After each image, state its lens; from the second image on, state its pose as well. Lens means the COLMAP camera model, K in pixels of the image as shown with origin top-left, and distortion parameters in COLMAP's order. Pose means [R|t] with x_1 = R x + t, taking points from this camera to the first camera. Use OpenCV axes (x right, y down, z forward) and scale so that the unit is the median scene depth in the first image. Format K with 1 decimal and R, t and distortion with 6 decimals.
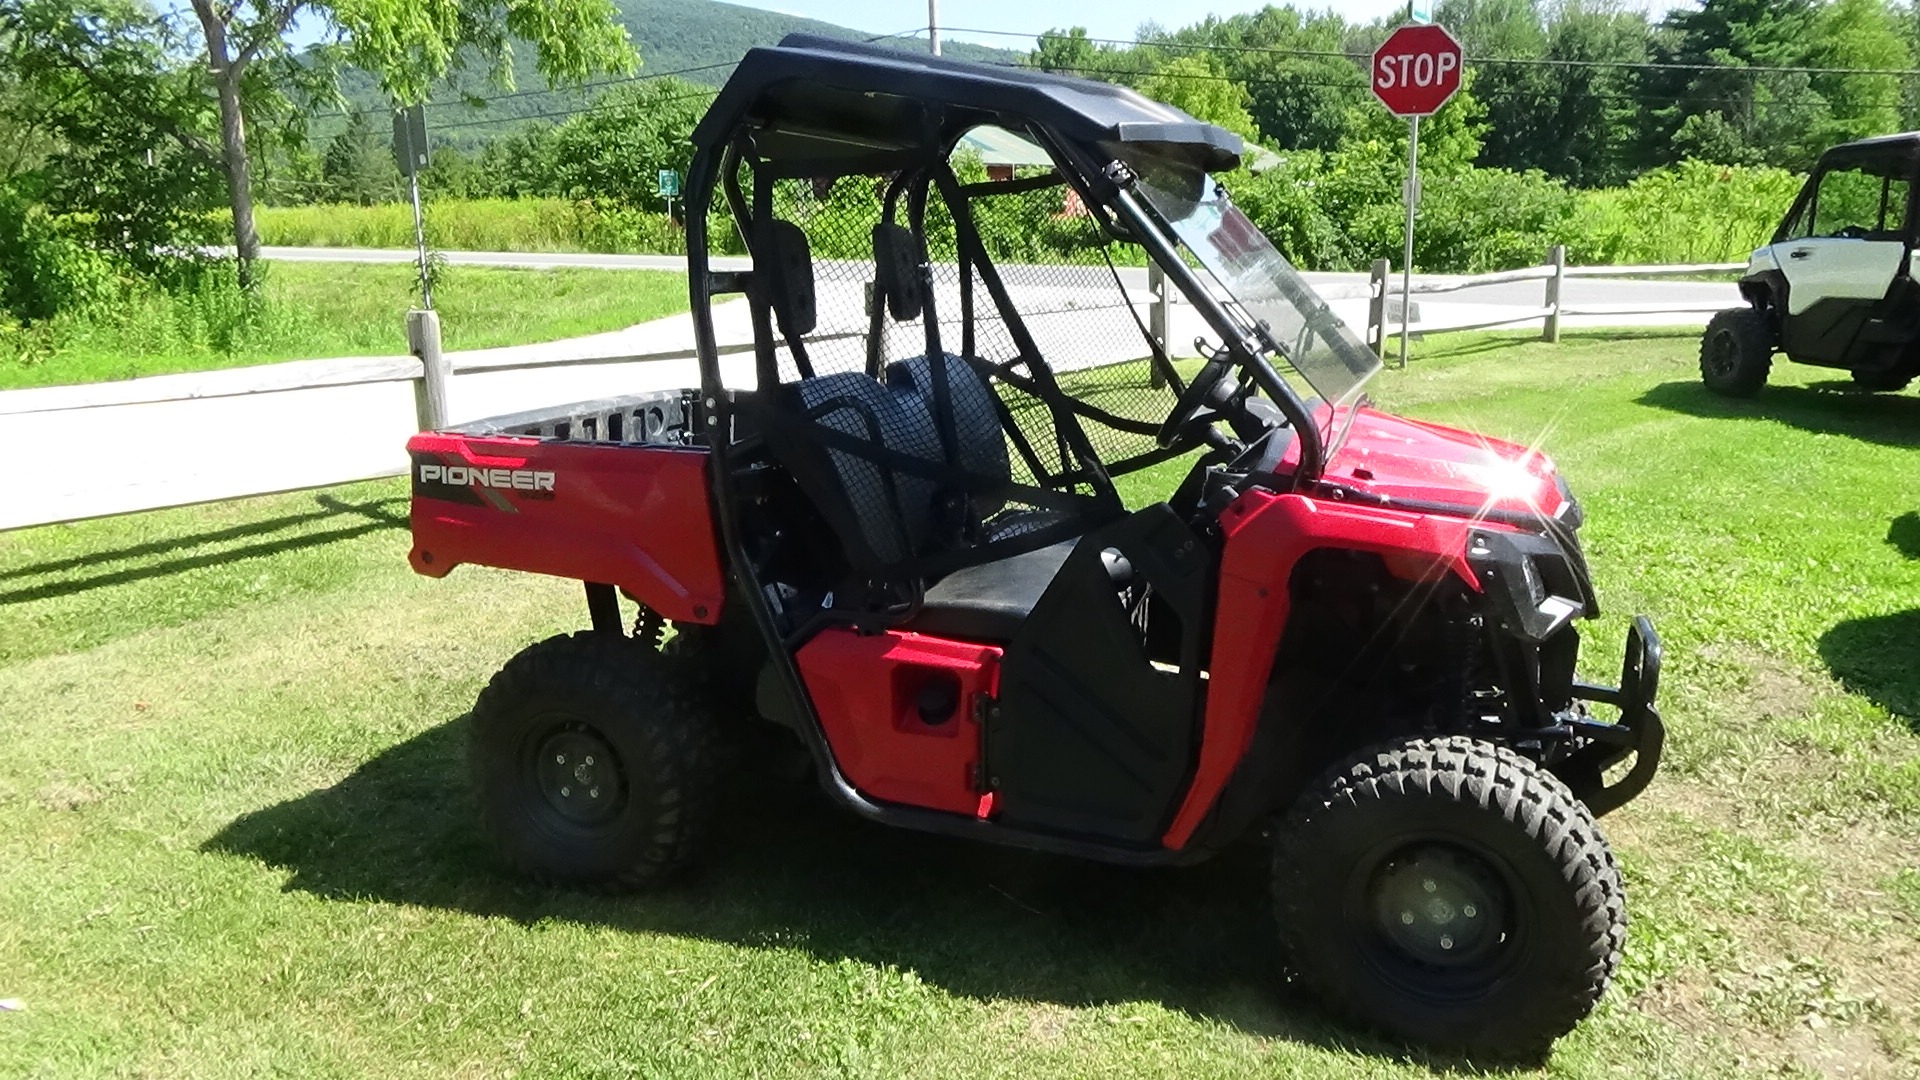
lens RADIAL K [[1364.0, 0, 904.5], [0, 1364.0, 567.8], [0, 0, 1]] dist [-0.030612, 0.007254]
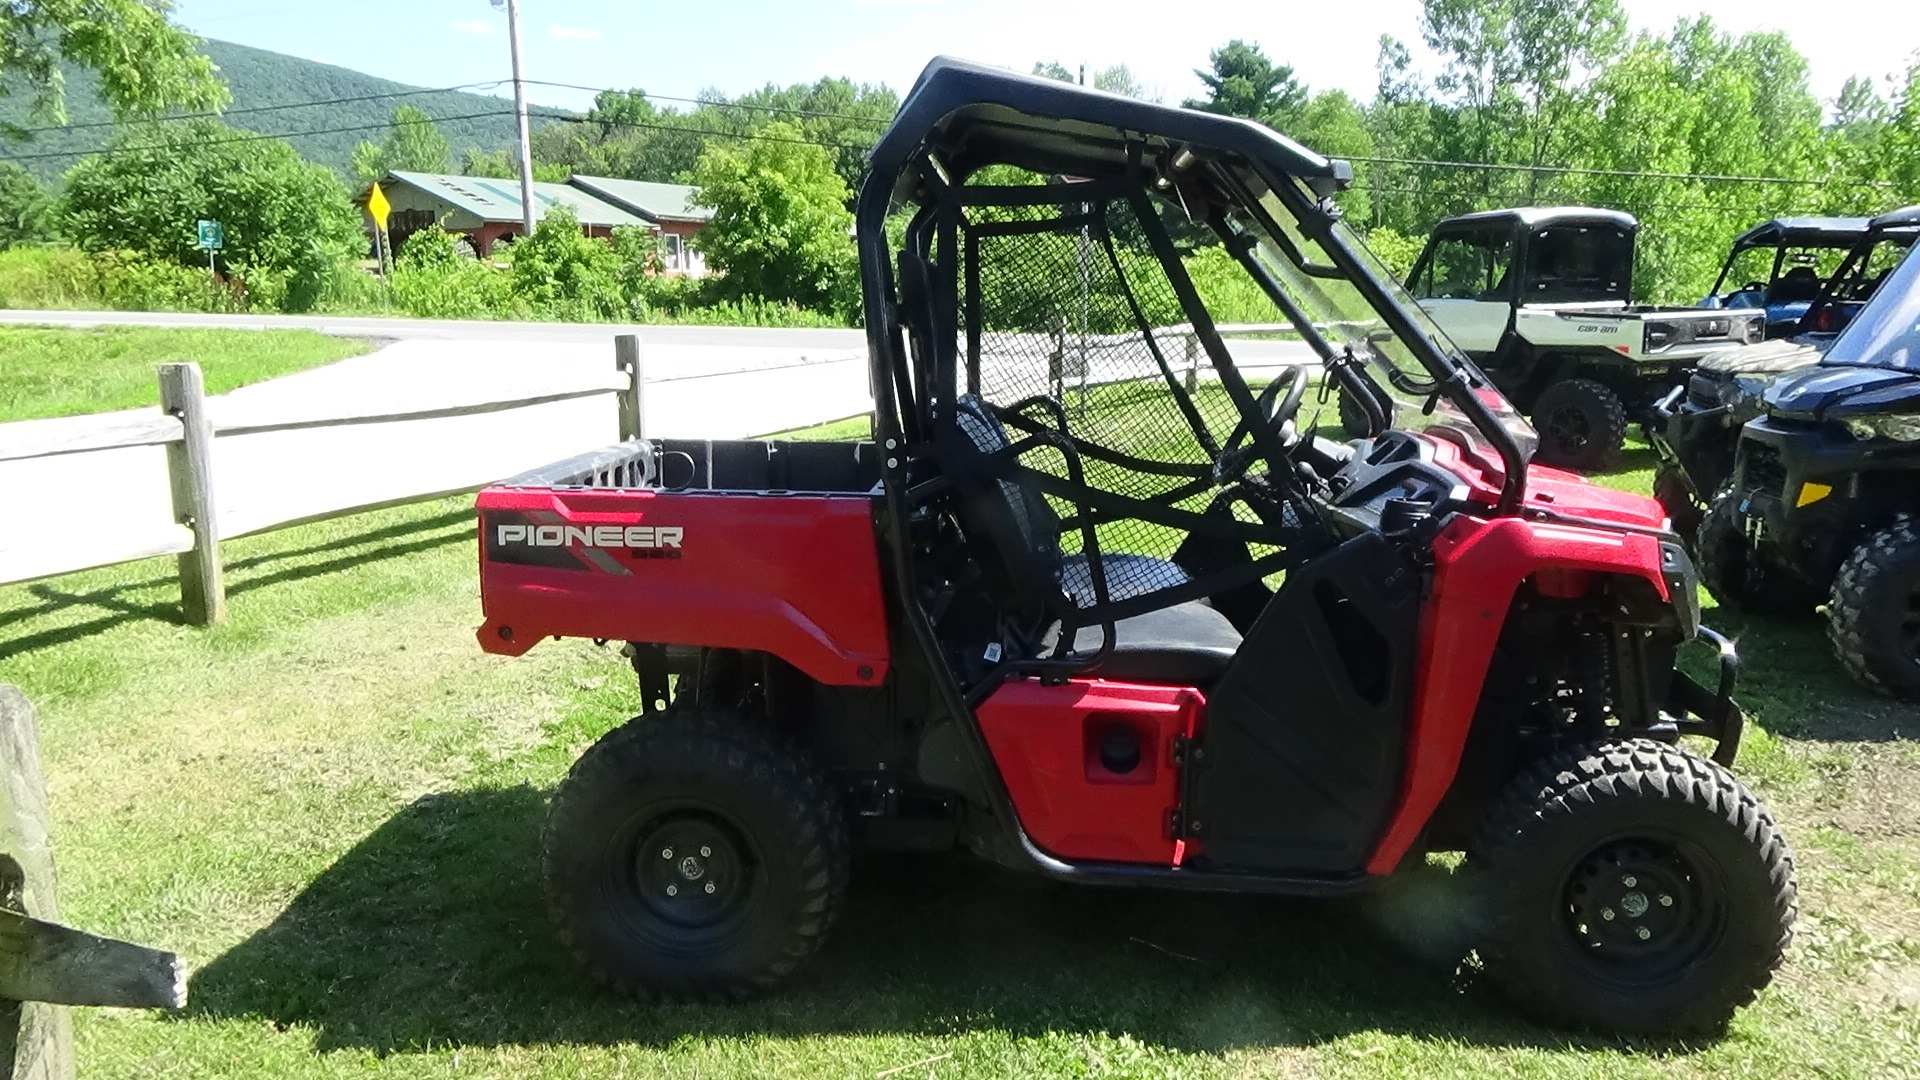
lens RADIAL K [[1380.9, 0, 901.9], [0, 1380.9, 583.2], [0, 0, 1]] dist [-0.016323, -0.004983]
pose [[0.957638, -0.047070, 0.284101, -0.367267], [0.056941, 0.998024, -0.026582, -0.001677], [-0.282288, 0.041633, 0.958426, 0.098989]]
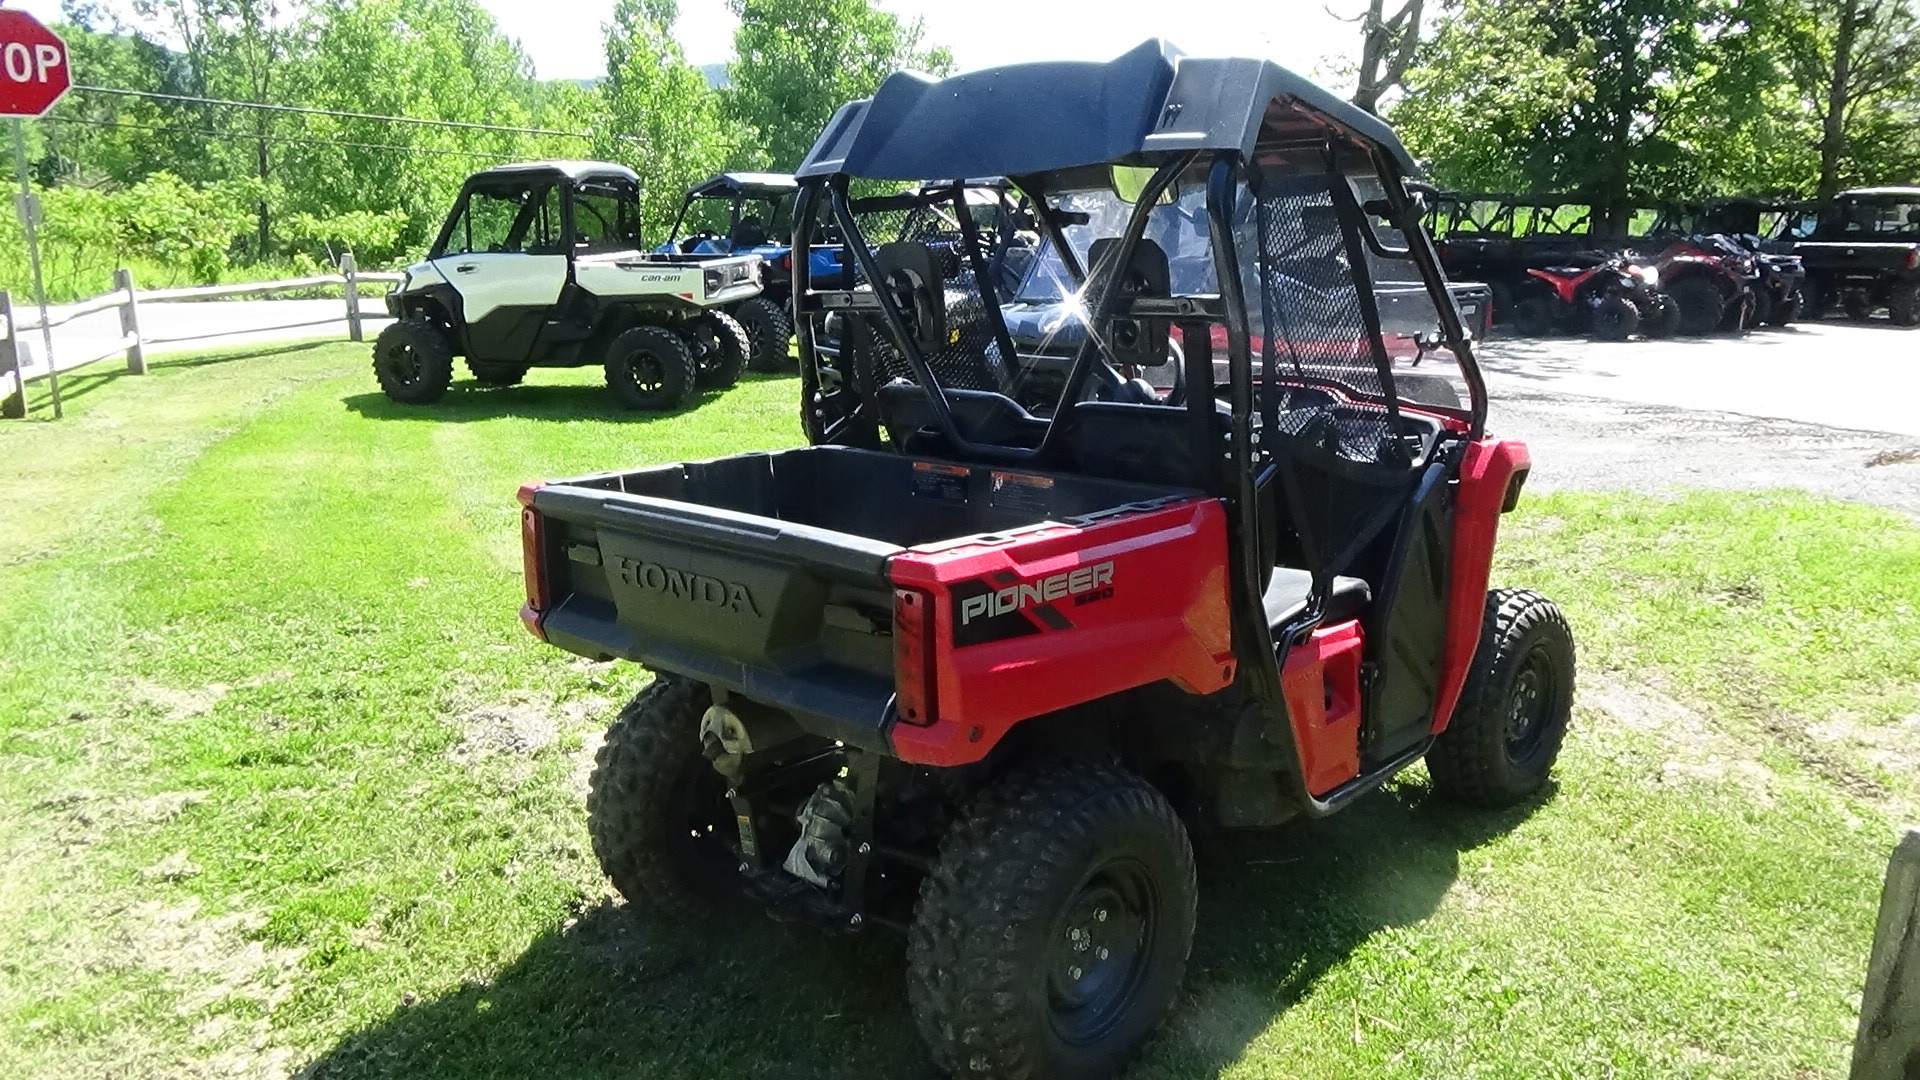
lens RADIAL K [[1433.3, 0, 960.0], [0, 1433.3, 540.0], [0, 0, 1]] dist [-0.014280, -0.000062]
pose [[0.405989, -0.189210, 0.894076, -0.998284], [0.229035, 0.968176, 0.100890, -0.178876], [-0.884712, 0.163814, 0.436405, 0.699178]]
